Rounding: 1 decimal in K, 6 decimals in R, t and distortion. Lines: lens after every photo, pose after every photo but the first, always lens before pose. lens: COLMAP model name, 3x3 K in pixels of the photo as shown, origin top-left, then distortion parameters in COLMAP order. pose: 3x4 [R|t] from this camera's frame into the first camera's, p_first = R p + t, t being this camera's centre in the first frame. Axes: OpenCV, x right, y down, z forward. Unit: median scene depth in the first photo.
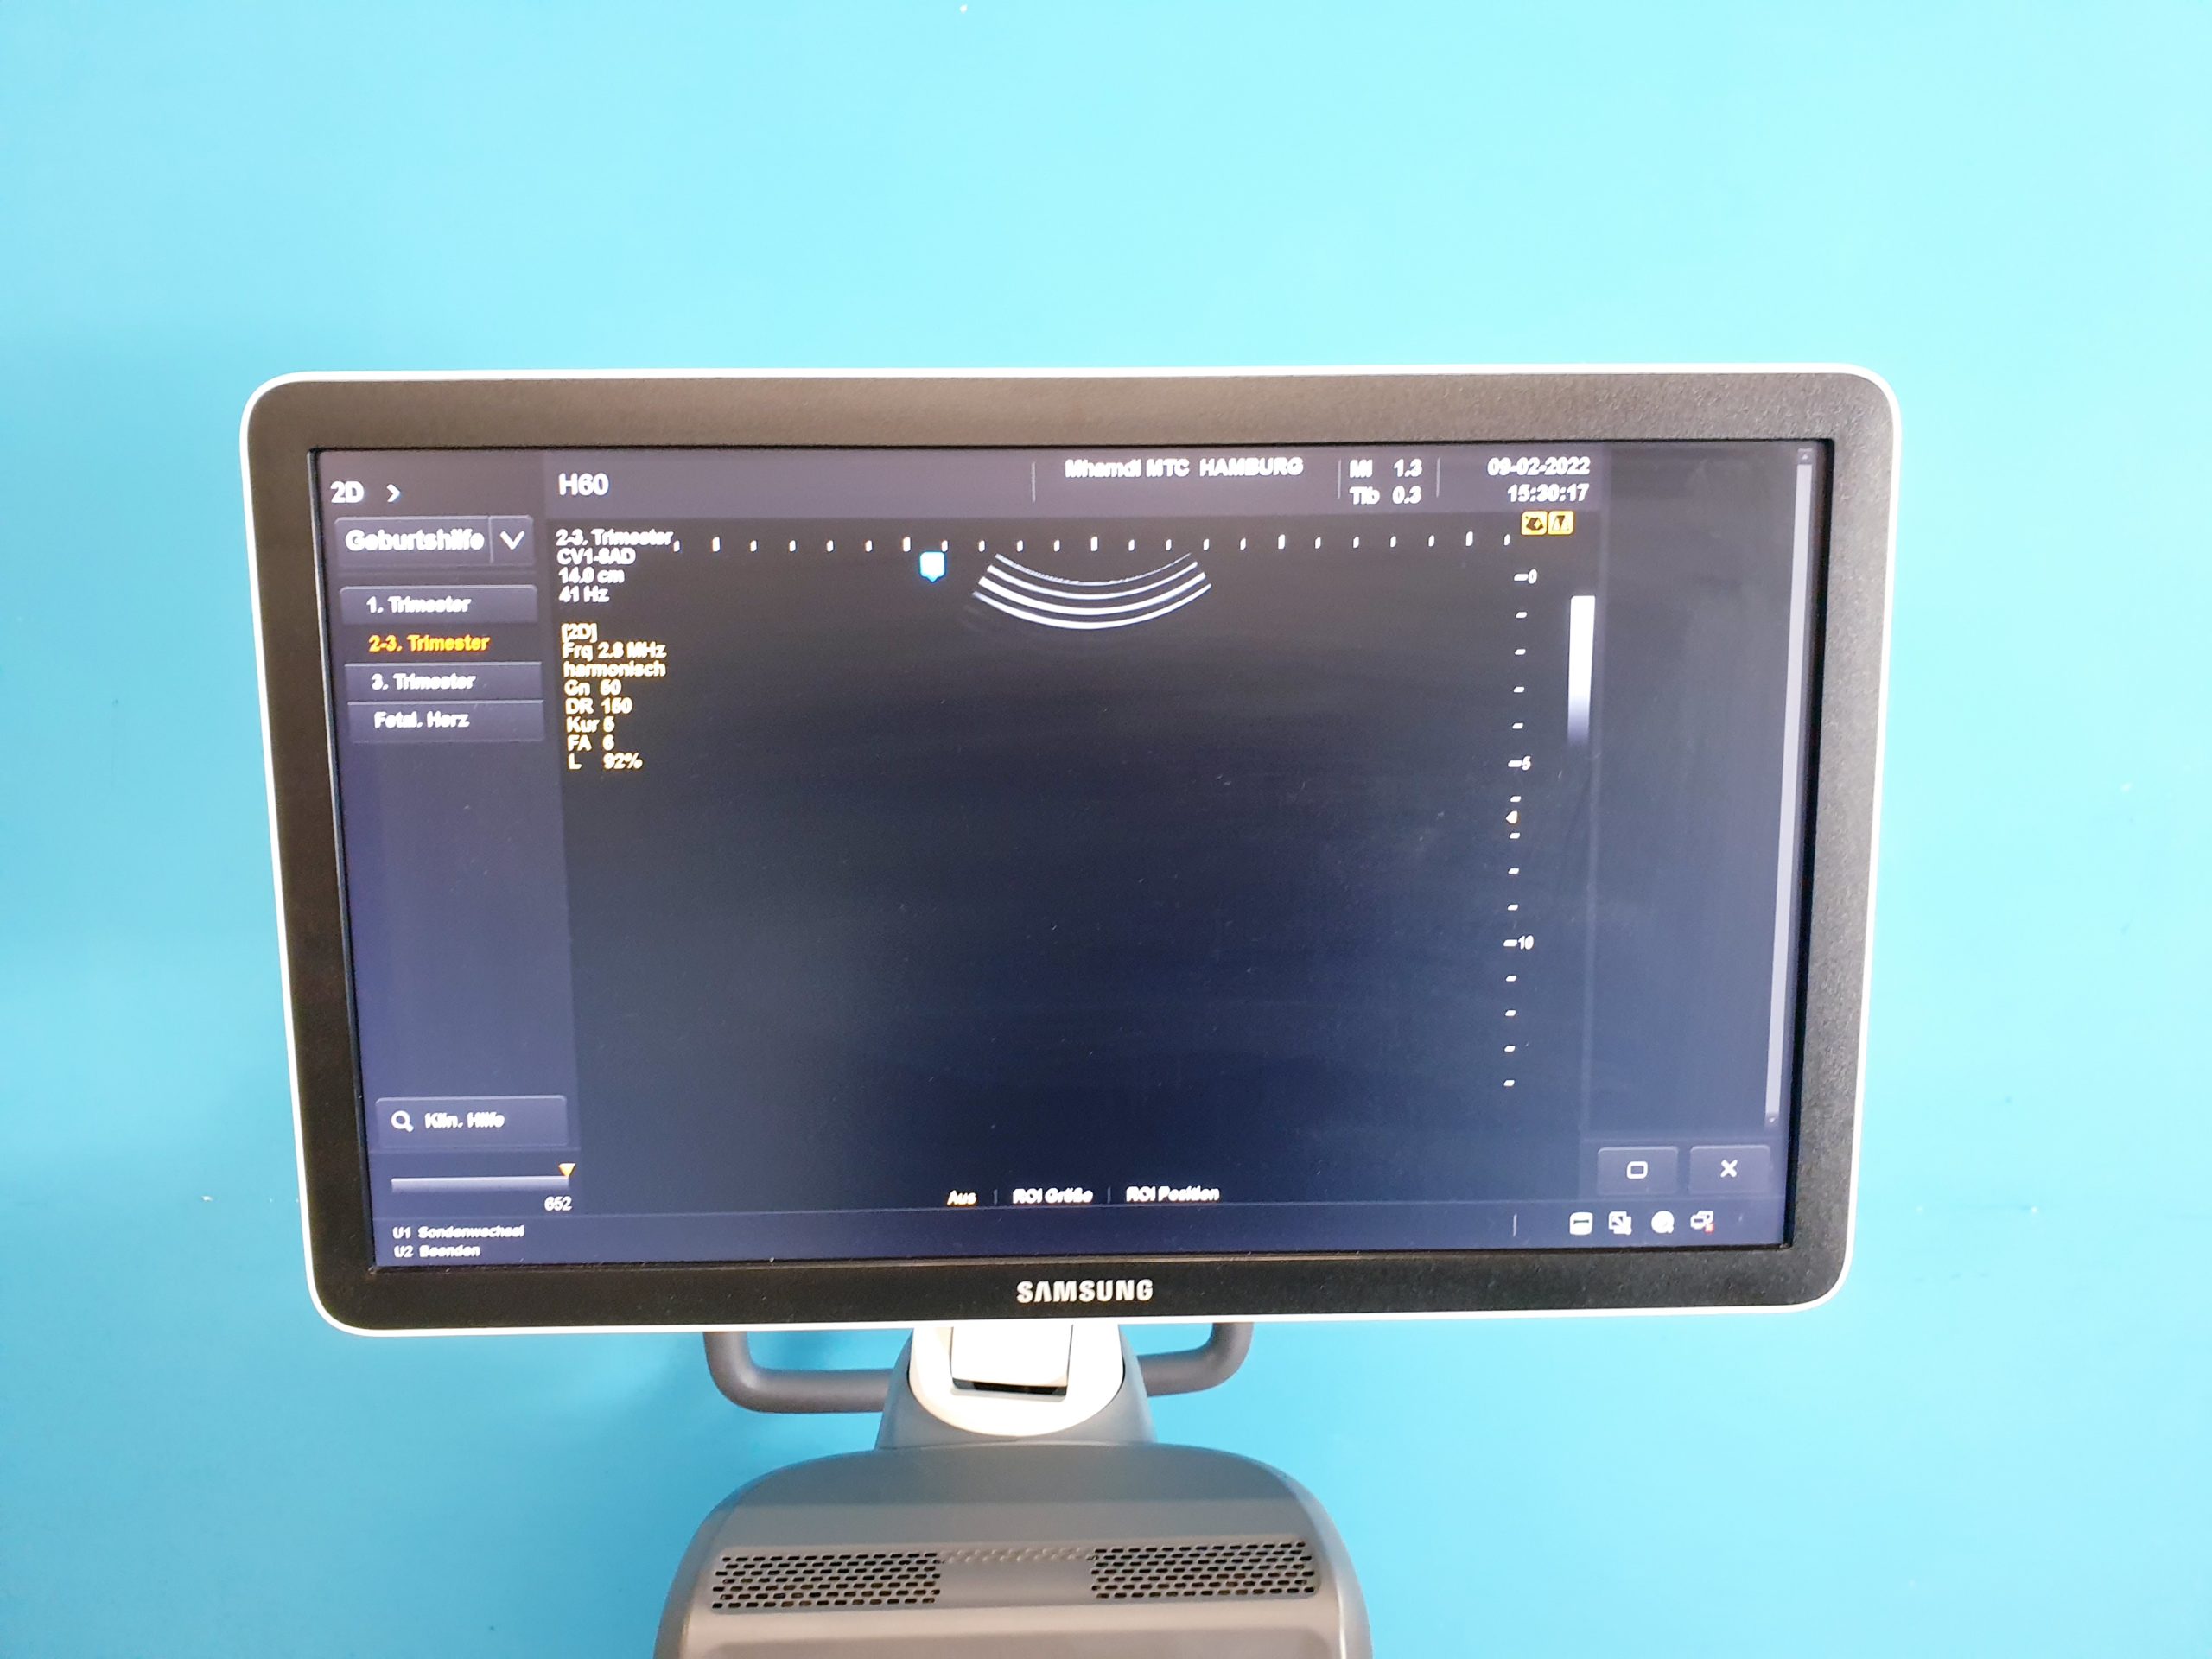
lens RADIAL K [[1727.3, 0, 1089.4], [0, 1727.3, 819.8], [0, 0, 1]] dist [-0.013046, 0.011494]
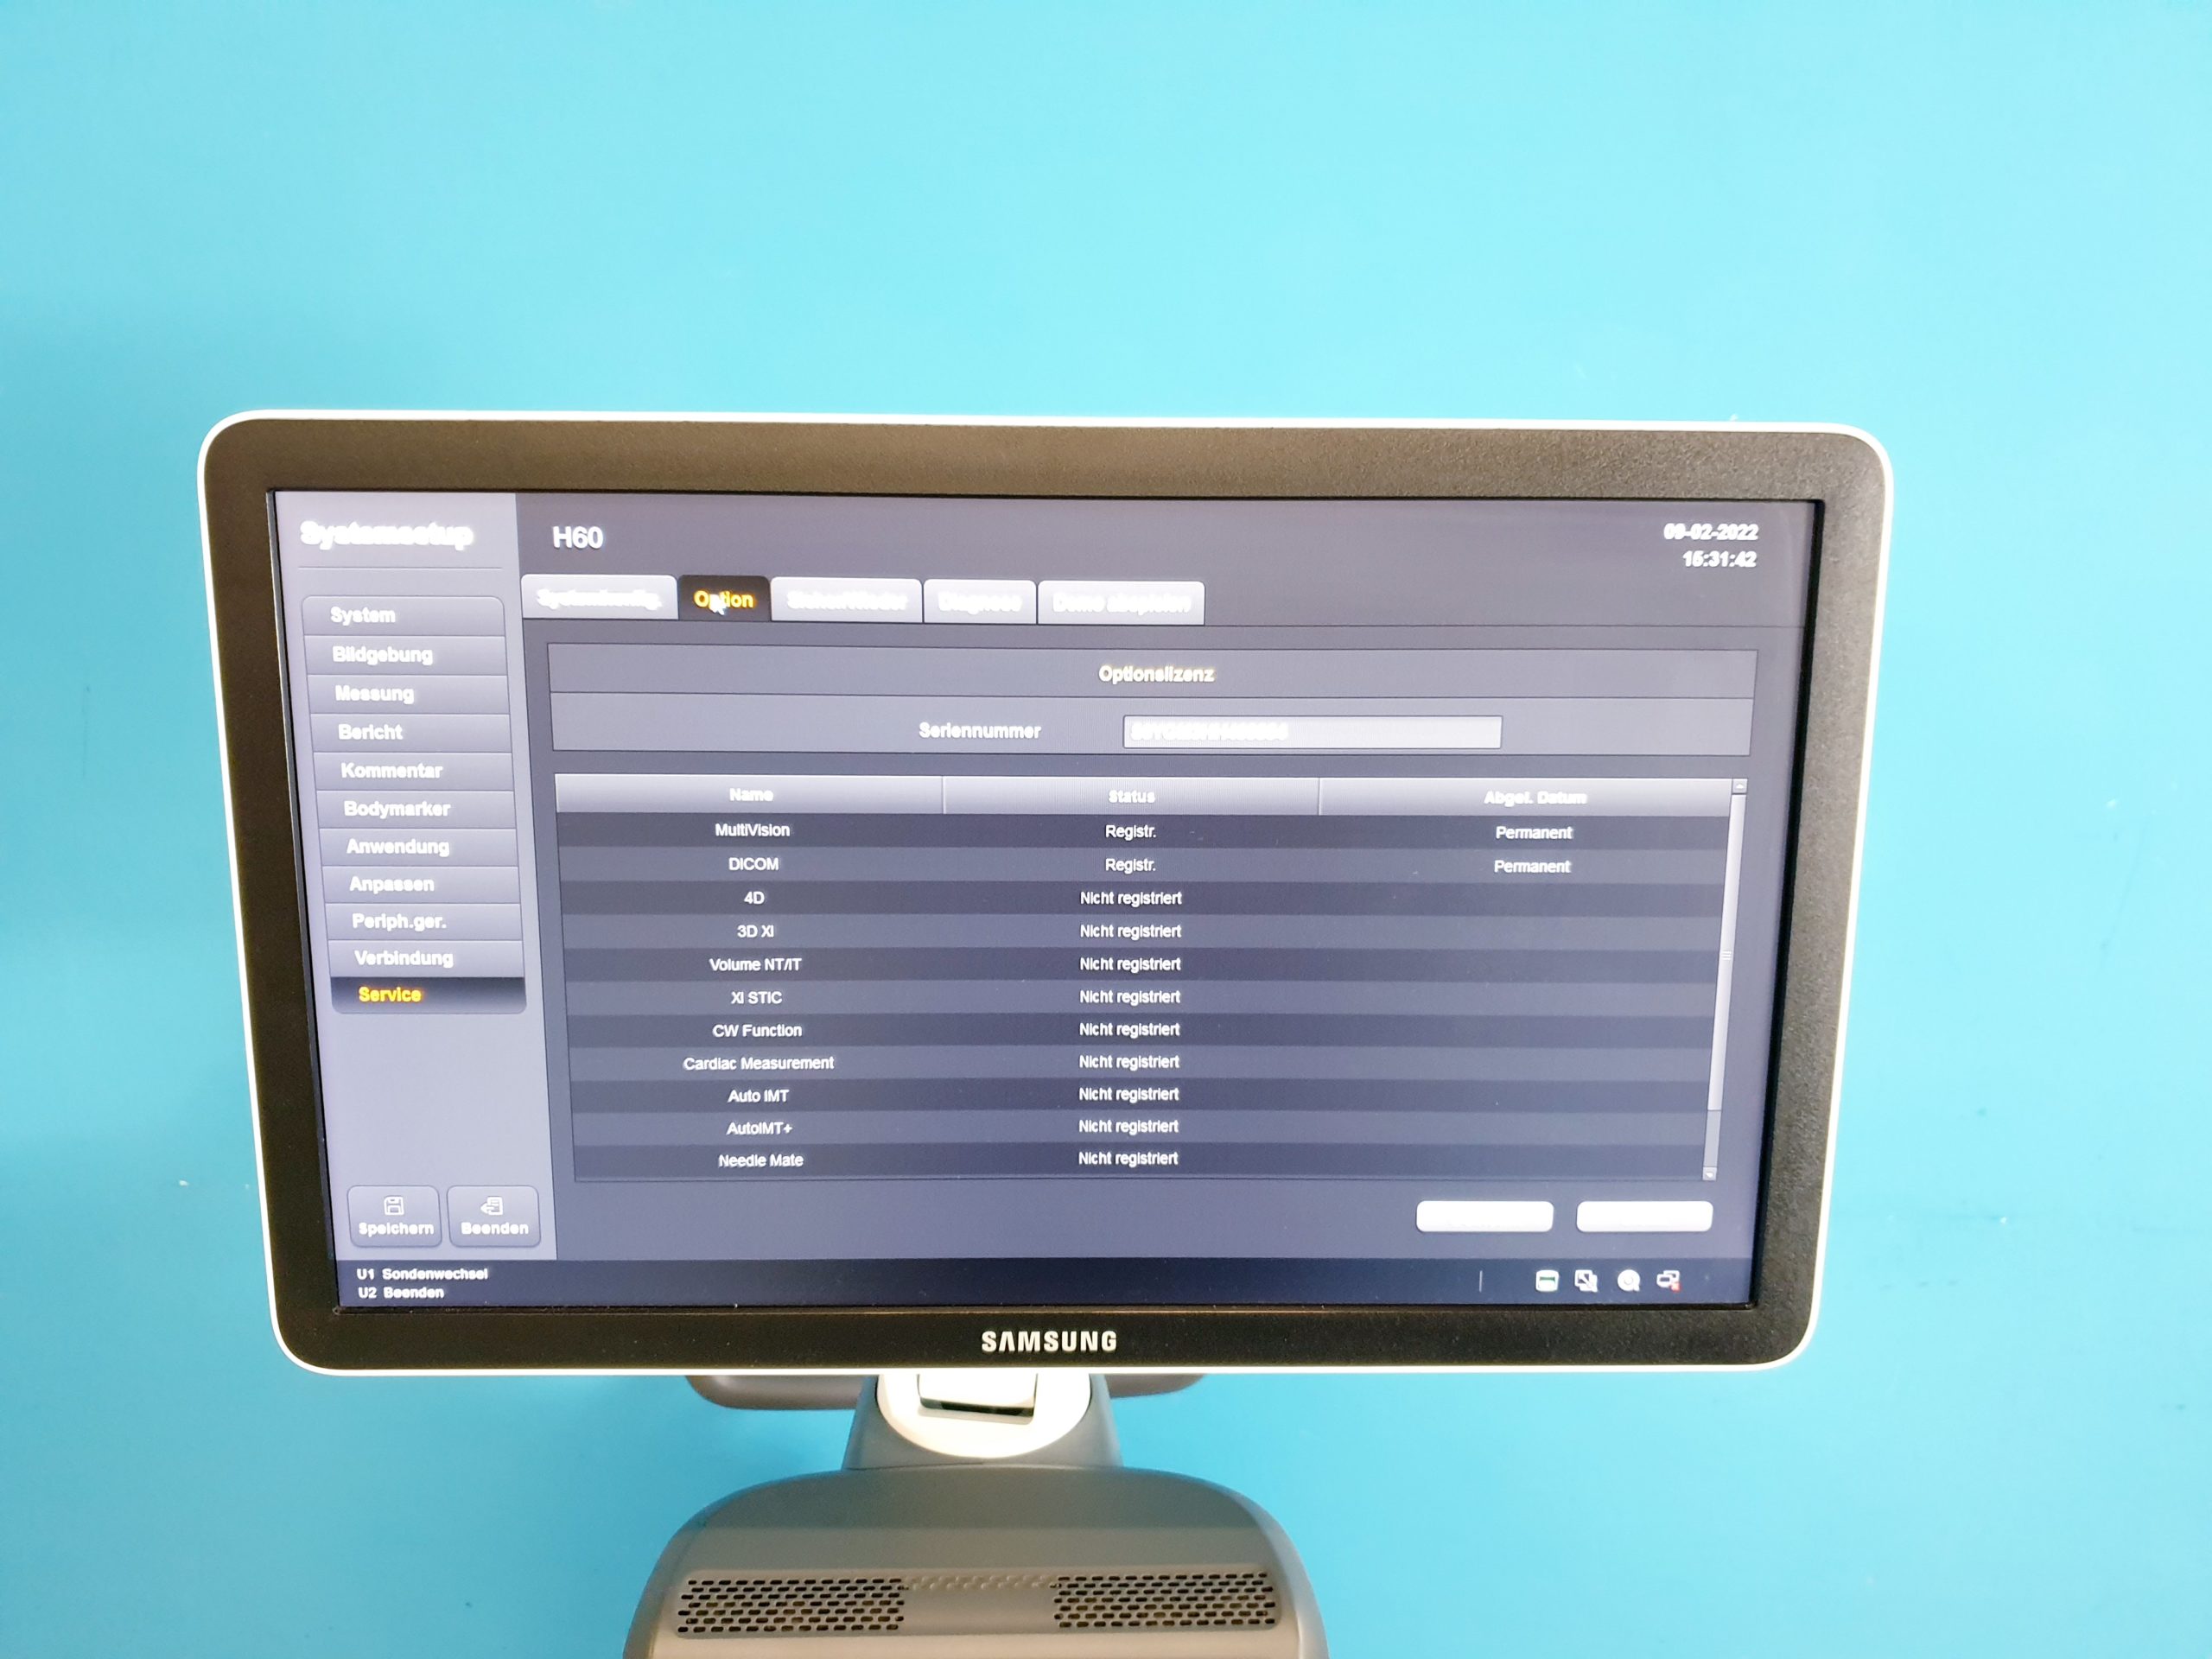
lens RADIAL K [[1727.3, 0, 1077.5], [0, 1727.3, 847.5], [0, 0, 1]] dist [-0.013046, 0.011494]
pose [[0.999893, 0.014493, 0.001943, 0.007660], [-0.014559, 0.999118, 0.039395, -0.052290], [-0.001371, -0.039419, 0.999222, 0.012216]]
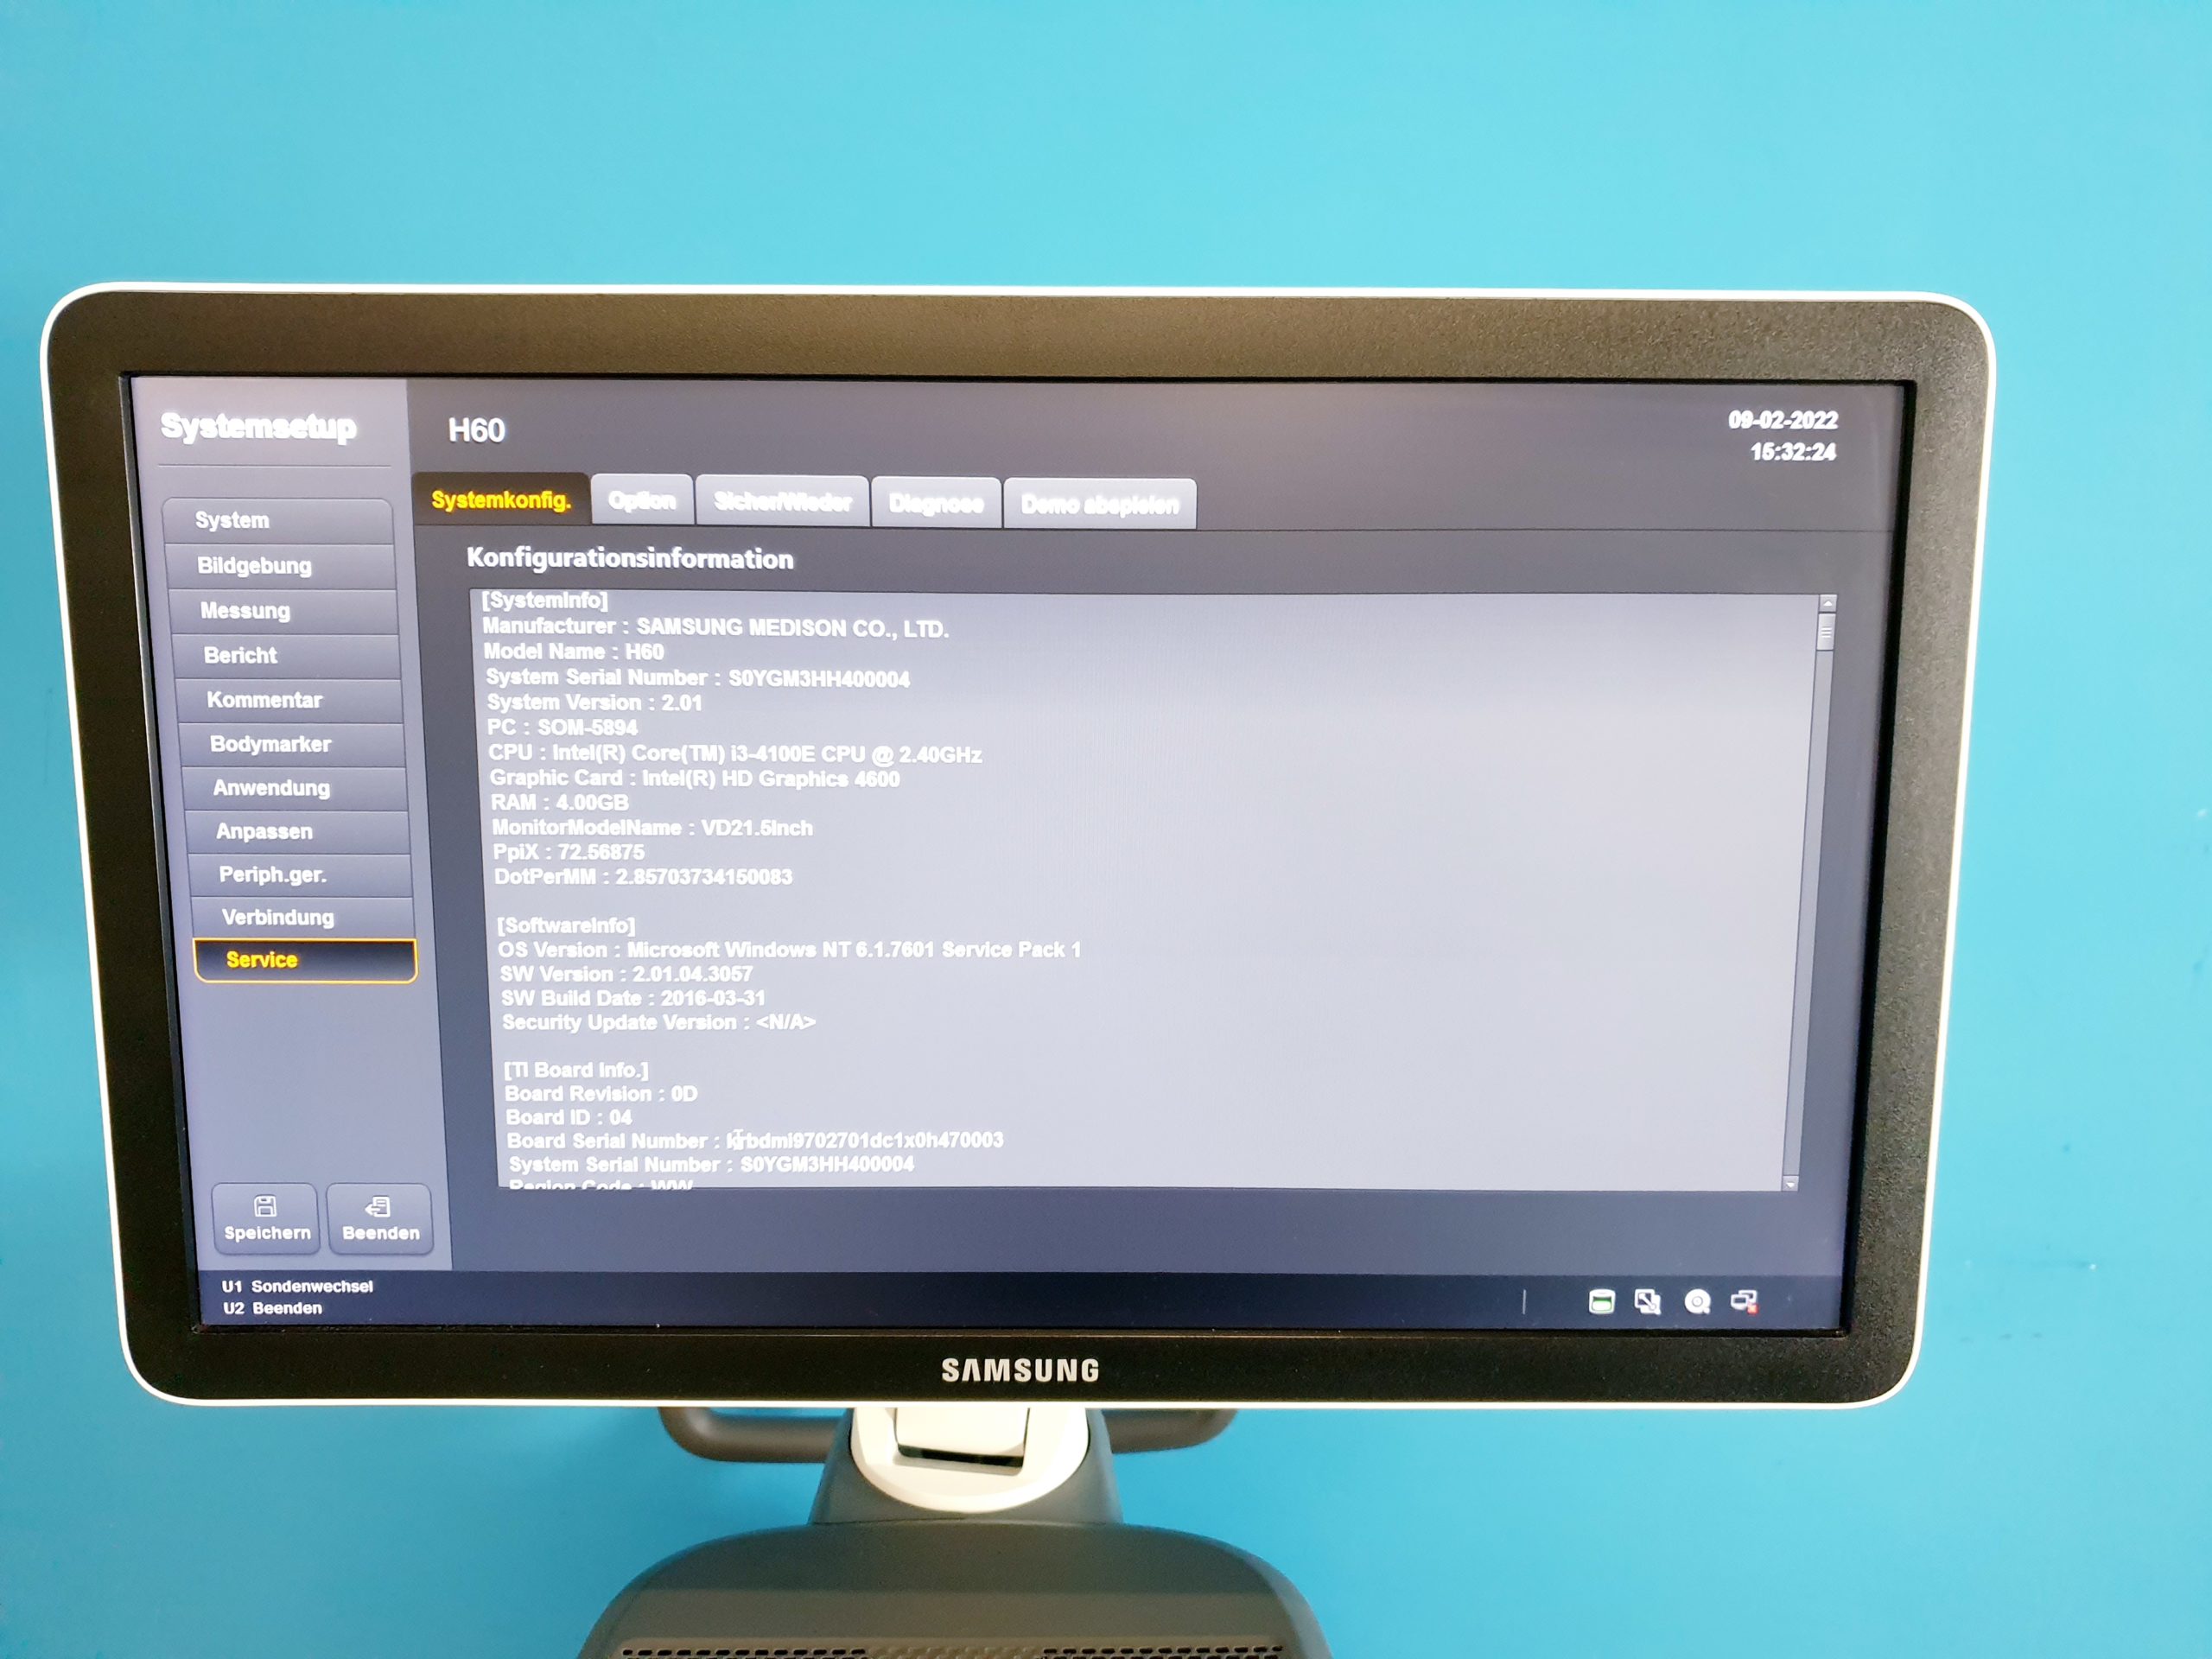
lens RADIAL K [[1727.3, 0, 1089.3], [0, 1727.3, 834.1], [0, 0, 1]] dist [-0.013046, 0.011494]
pose [[0.999769, 0.015227, -0.015183, 0.040710], [-0.015273, 0.999879, -0.002915, 0.008685], [0.015137, 0.003146, 0.999880, 0.141440]]
